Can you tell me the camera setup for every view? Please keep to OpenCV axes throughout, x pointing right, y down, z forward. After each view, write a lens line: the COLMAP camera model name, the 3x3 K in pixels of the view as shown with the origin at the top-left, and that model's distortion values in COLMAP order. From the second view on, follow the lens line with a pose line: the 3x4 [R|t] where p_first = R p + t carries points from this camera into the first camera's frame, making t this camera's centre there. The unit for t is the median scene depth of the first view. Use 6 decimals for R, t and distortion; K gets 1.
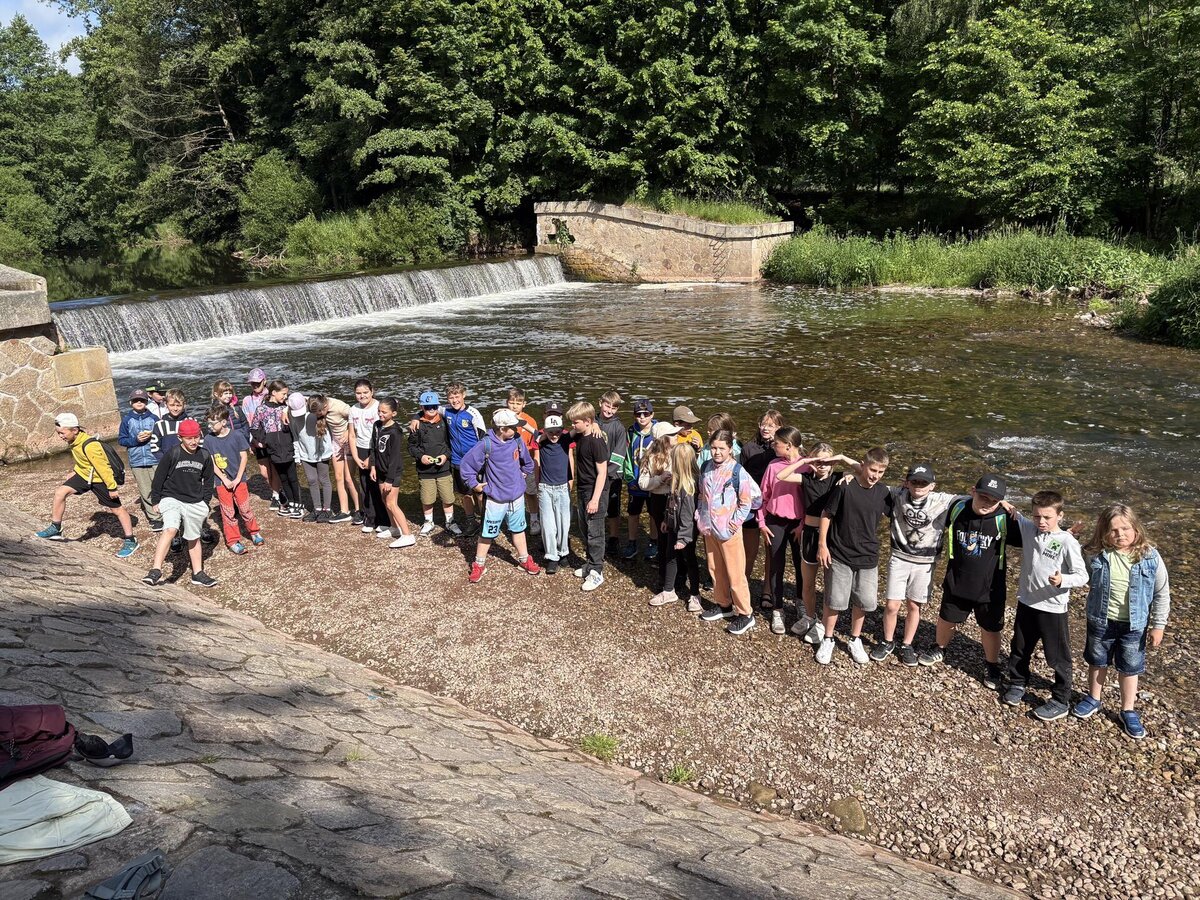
lens RADIAL K [[901.9, 0, 595.0], [0, 901.9, 452.2], [0, 0, 1]] dist [0.046648, -0.041859]
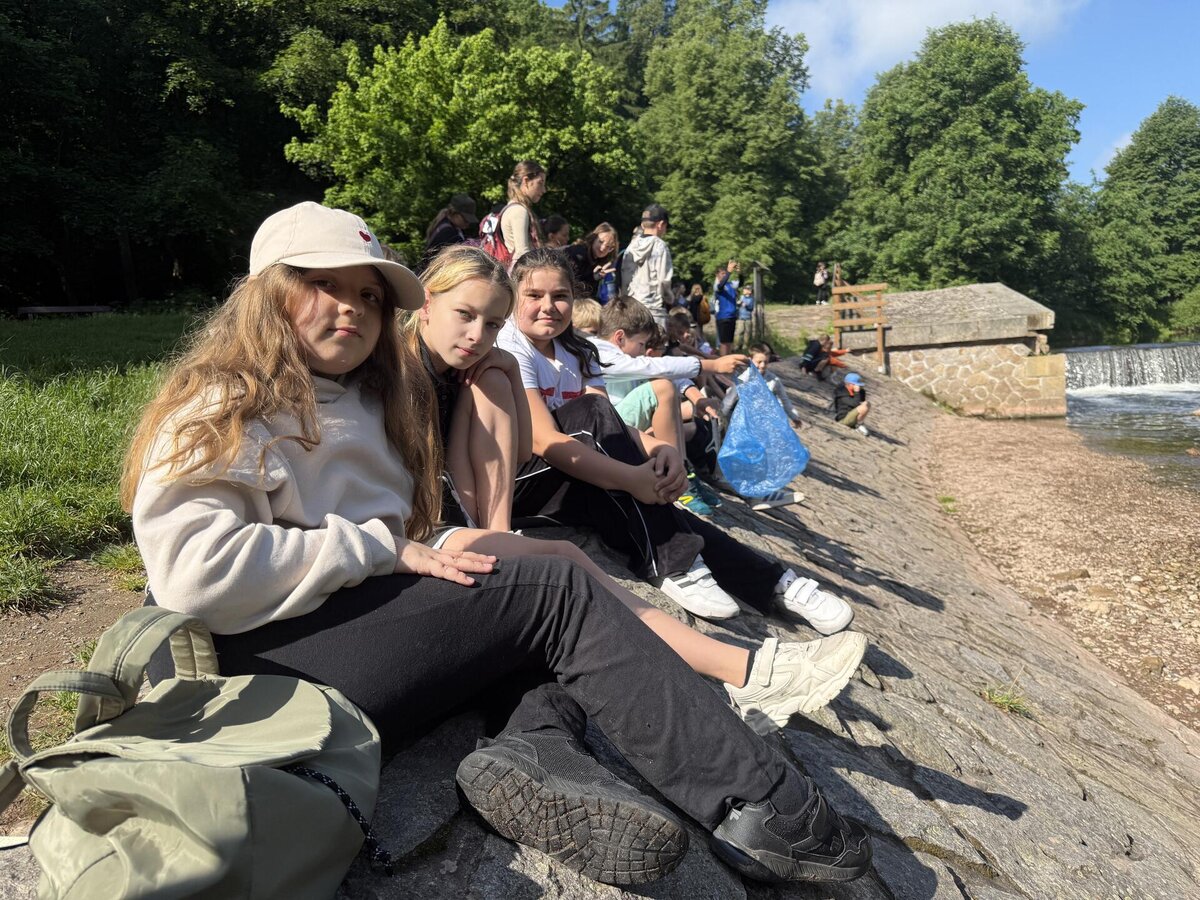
lens RADIAL K [[856.9, 0, 592.8], [0, 856.9, 446.1], [0, 0, 1]] dist [0.003545, -0.004808]
pose [[0.269316, 0.122245, -0.955262, 0.221822], [-0.203664, 0.976706, 0.067570, 0.033819], [0.941270, 0.176354, 0.287940, -0.039571]]
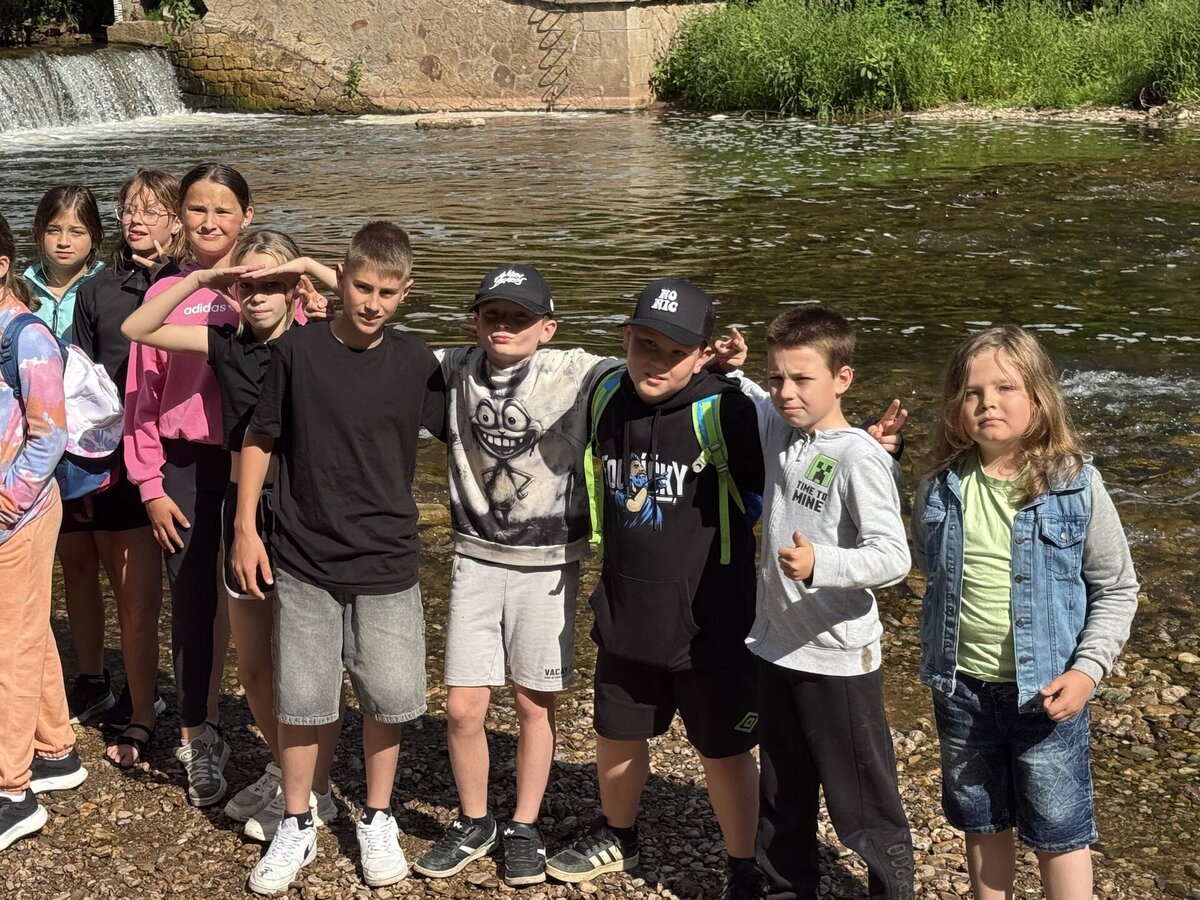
lens RADIAL K [[2125.3, 0, 579.2], [0, 2125.3, 449.5], [0, 0, 1]] dist [0.140586, 0.015364]
pose [[0.994758, -0.018847, 0.100504, 0.047192], [0.024190, 0.998343, -0.052209, 0.018815], [-0.099353, 0.054367, 0.993566, 0.033309]]
